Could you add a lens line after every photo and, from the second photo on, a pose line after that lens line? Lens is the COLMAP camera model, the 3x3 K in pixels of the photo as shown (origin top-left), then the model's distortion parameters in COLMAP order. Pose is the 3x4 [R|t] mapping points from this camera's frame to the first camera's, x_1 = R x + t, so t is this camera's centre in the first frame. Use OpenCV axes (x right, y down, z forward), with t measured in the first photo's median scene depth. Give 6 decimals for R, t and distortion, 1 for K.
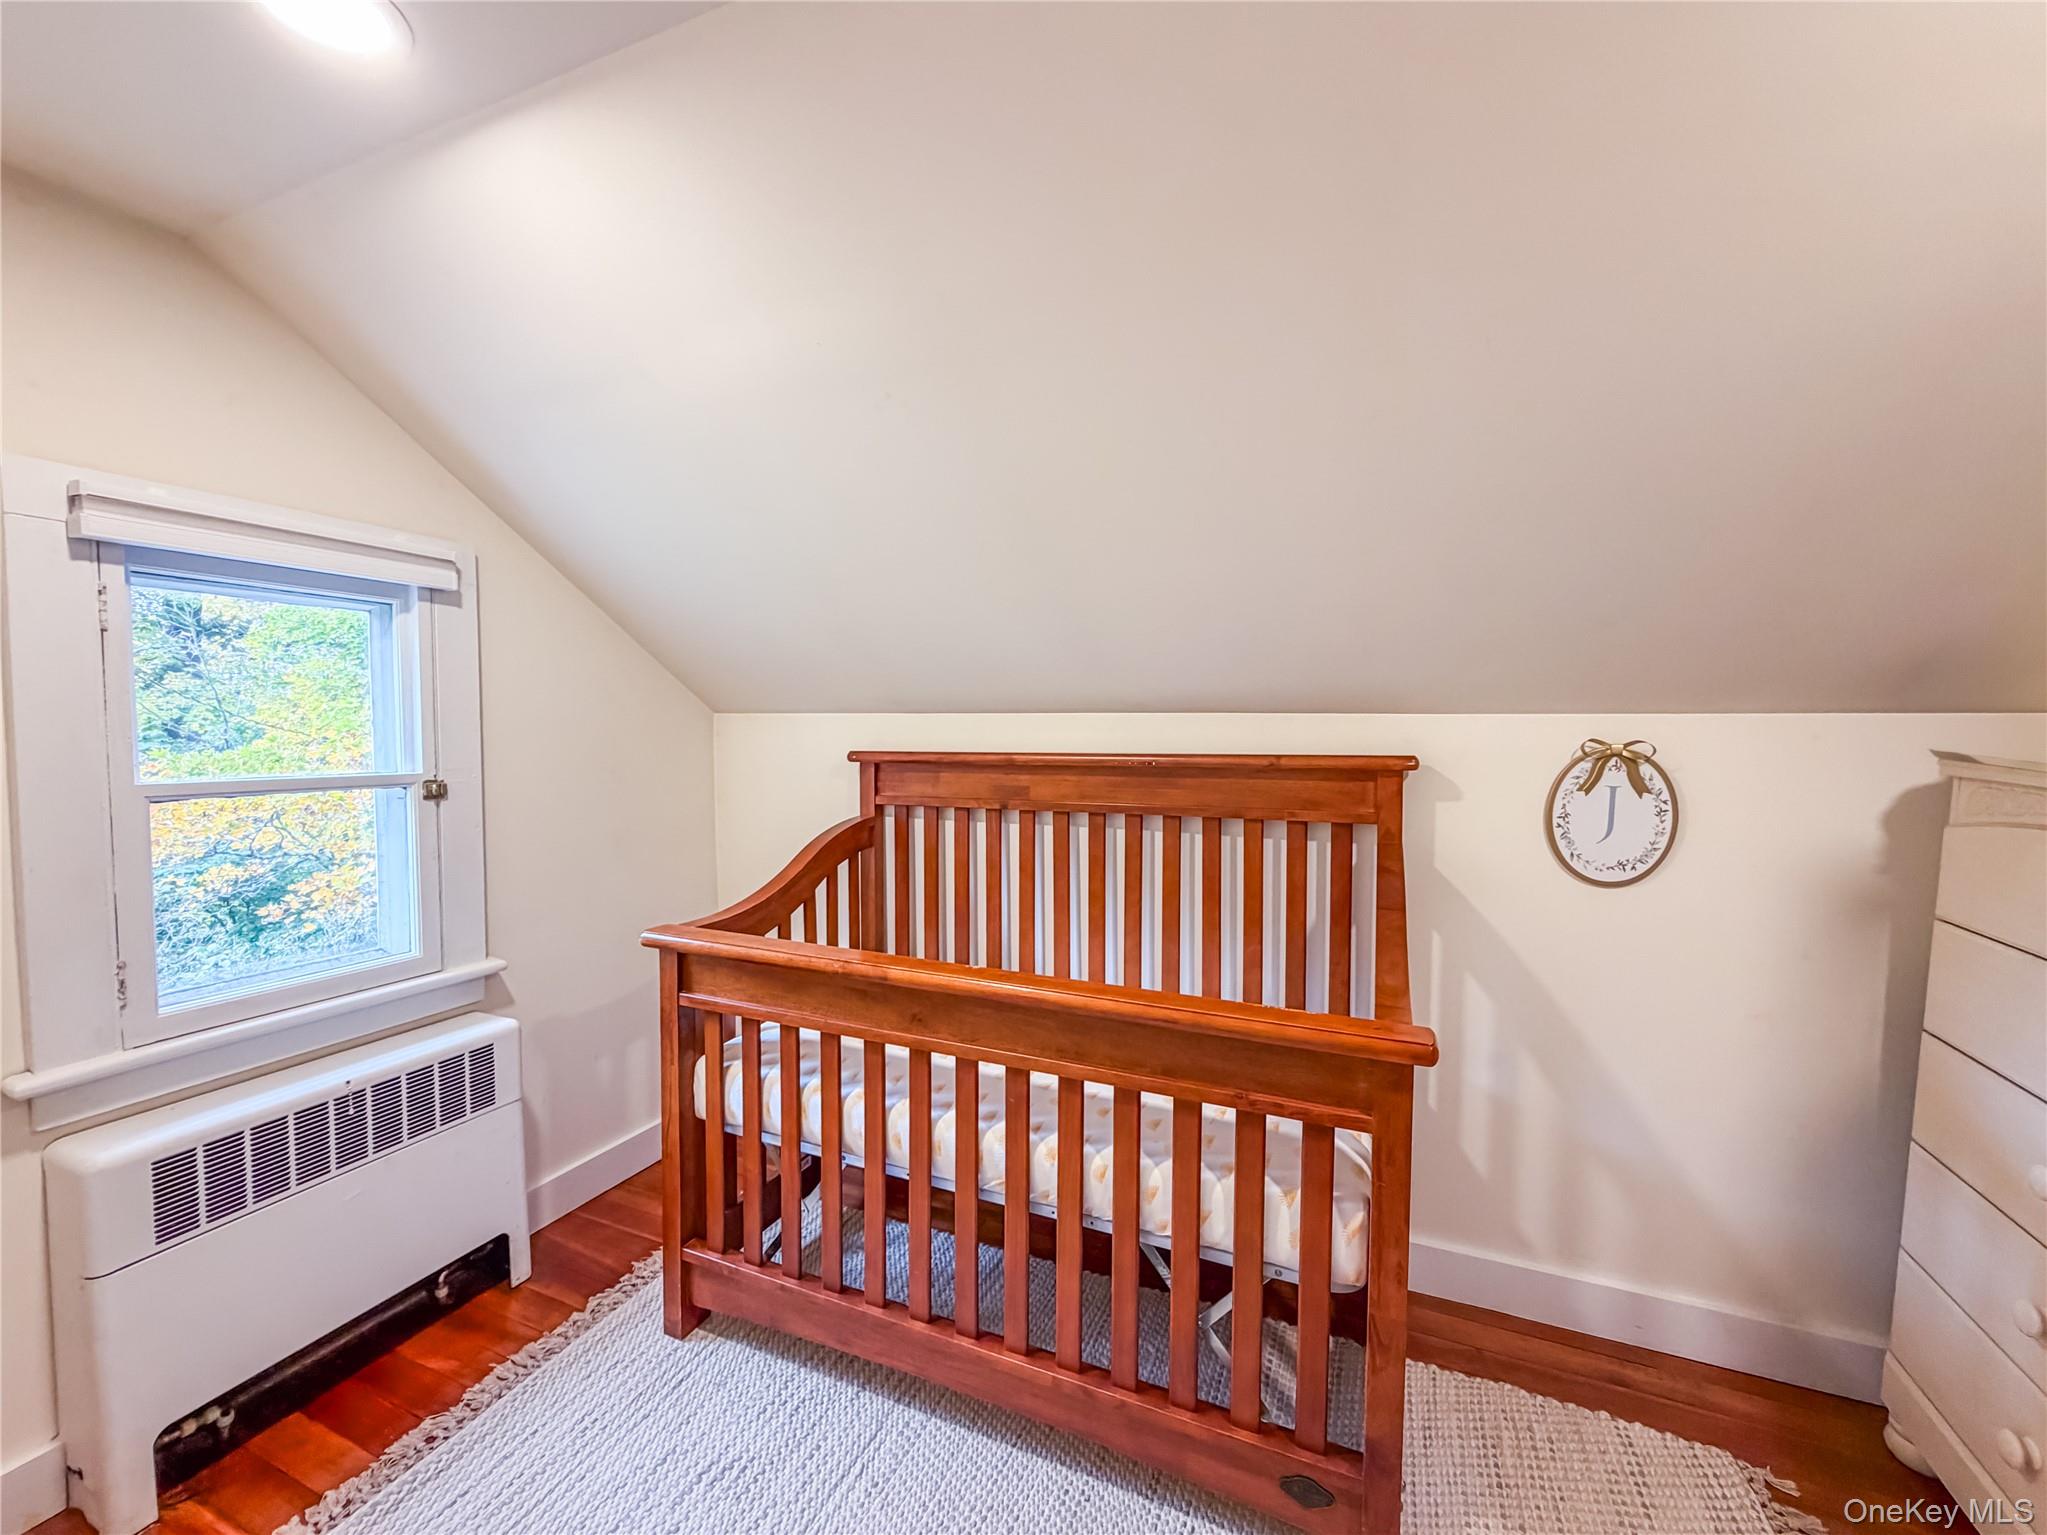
lens RADIAL K [[832.9, 0, 1022.7], [0, 832.9, 771.4], [0, 0, 1]] dist [-0.002488, 0.000132]
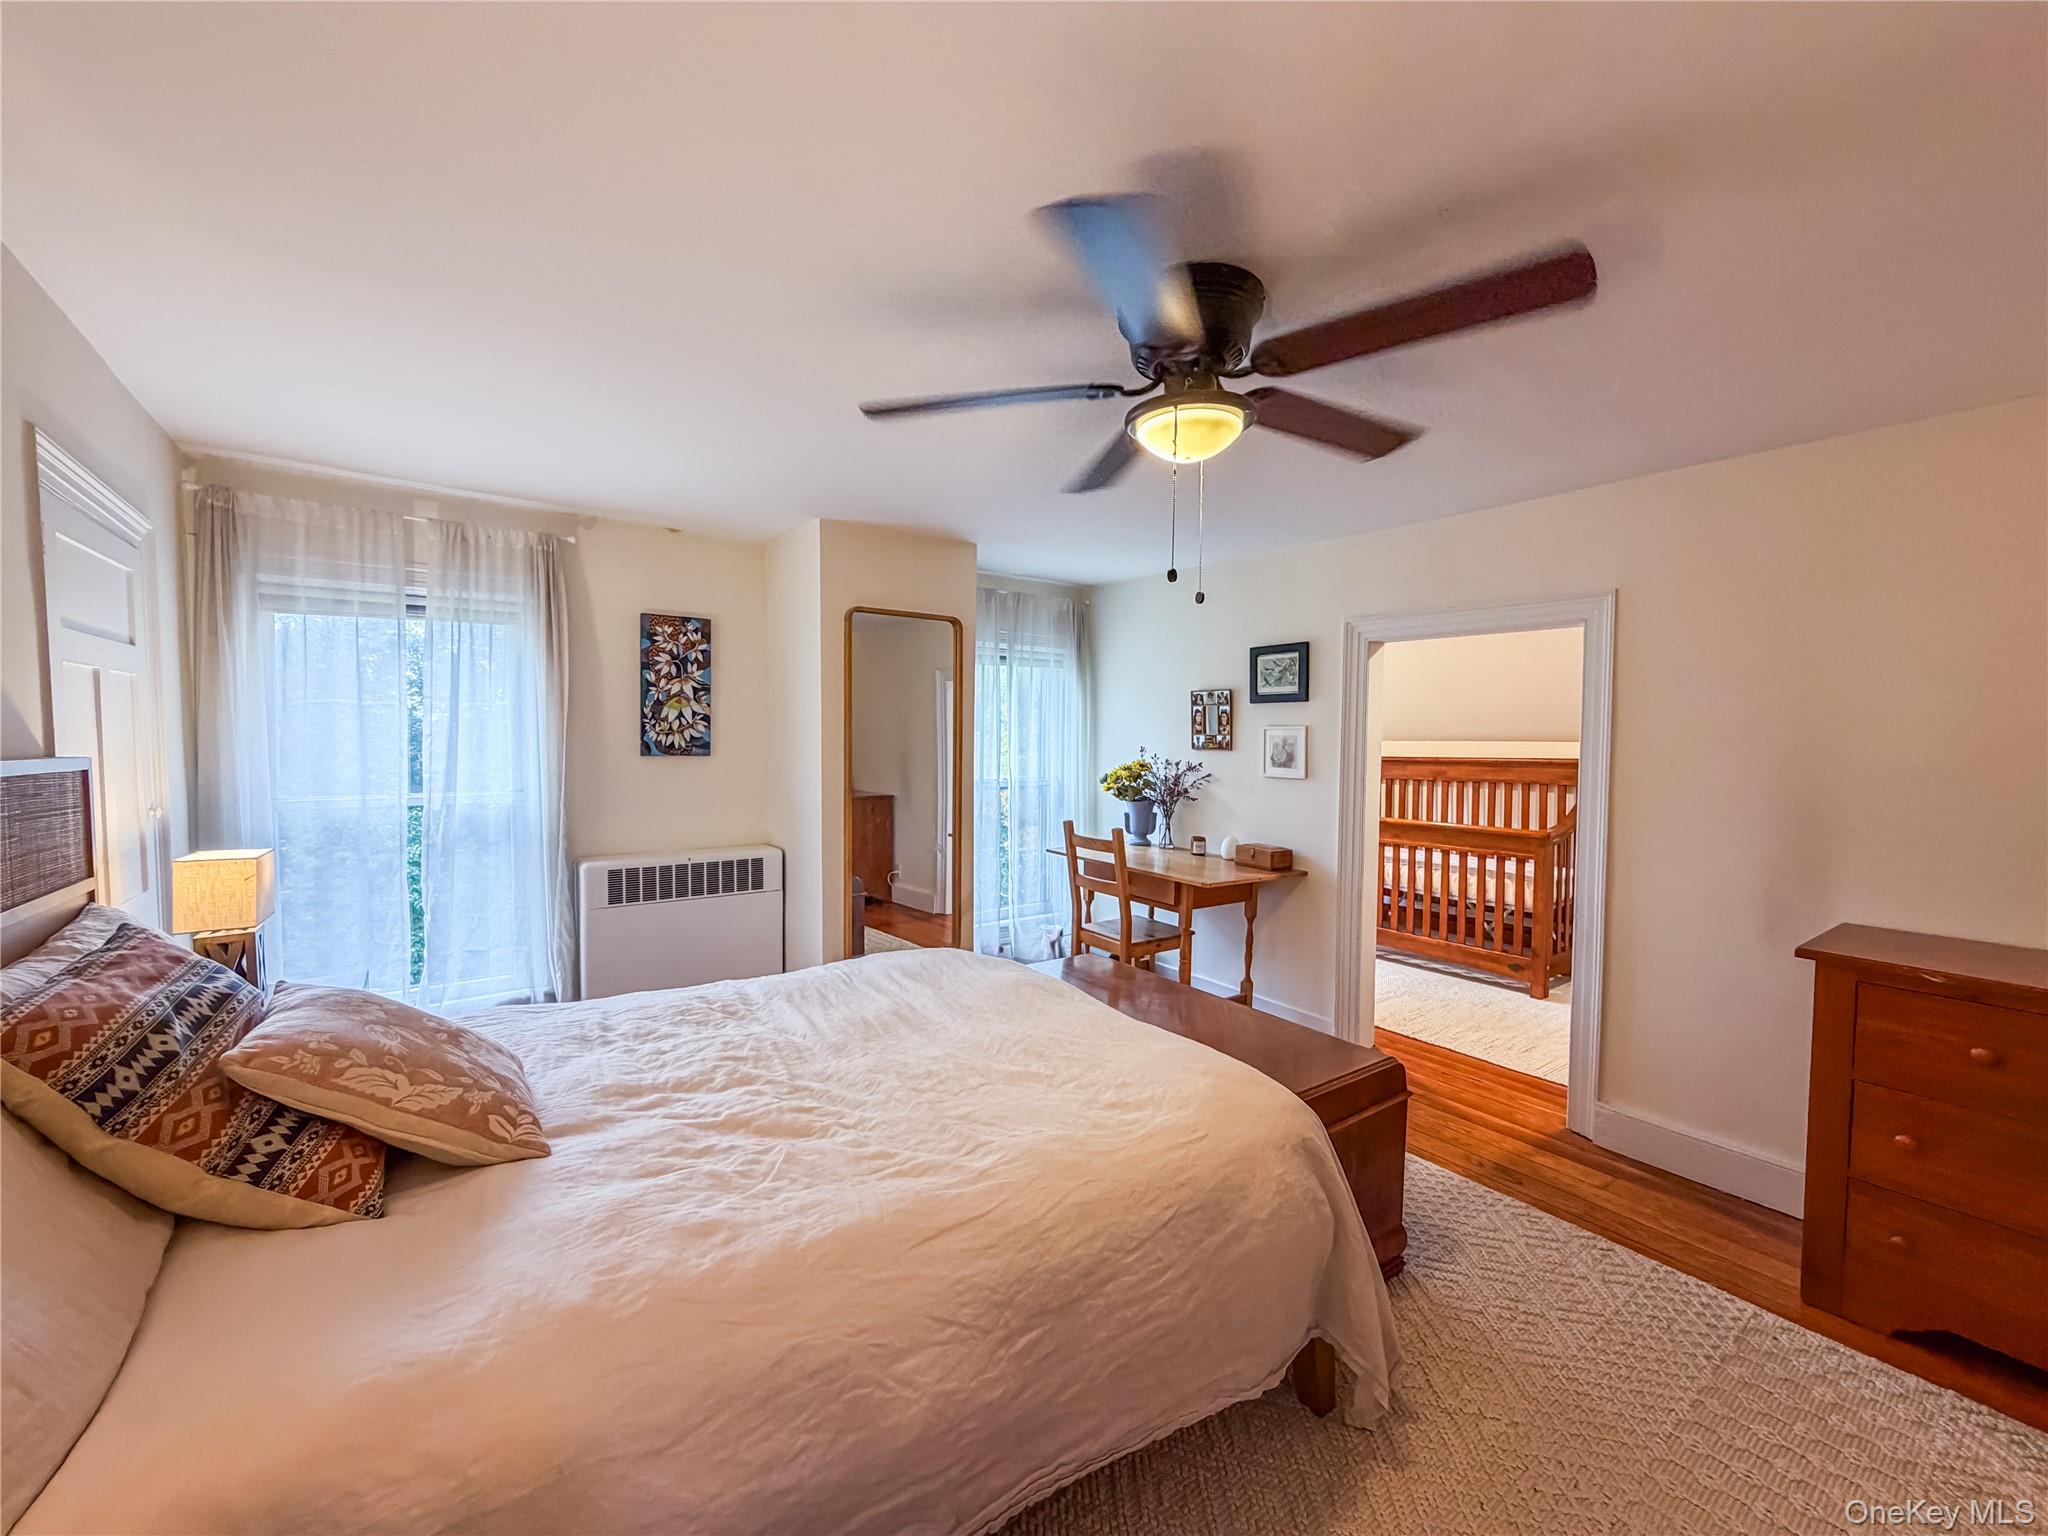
lens RADIAL K [[833.3, 0, 1022.6], [0, 833.3, 767.3], [0, 0, 1]] dist [-0.002488, 0.000132]
pose [[0.857838, 0.019908, -0.513535, 0.201297], [-0.026799, 0.999623, -0.006015, 0.056368], [0.513221, 0.018922, 0.858048, -1.774552]]
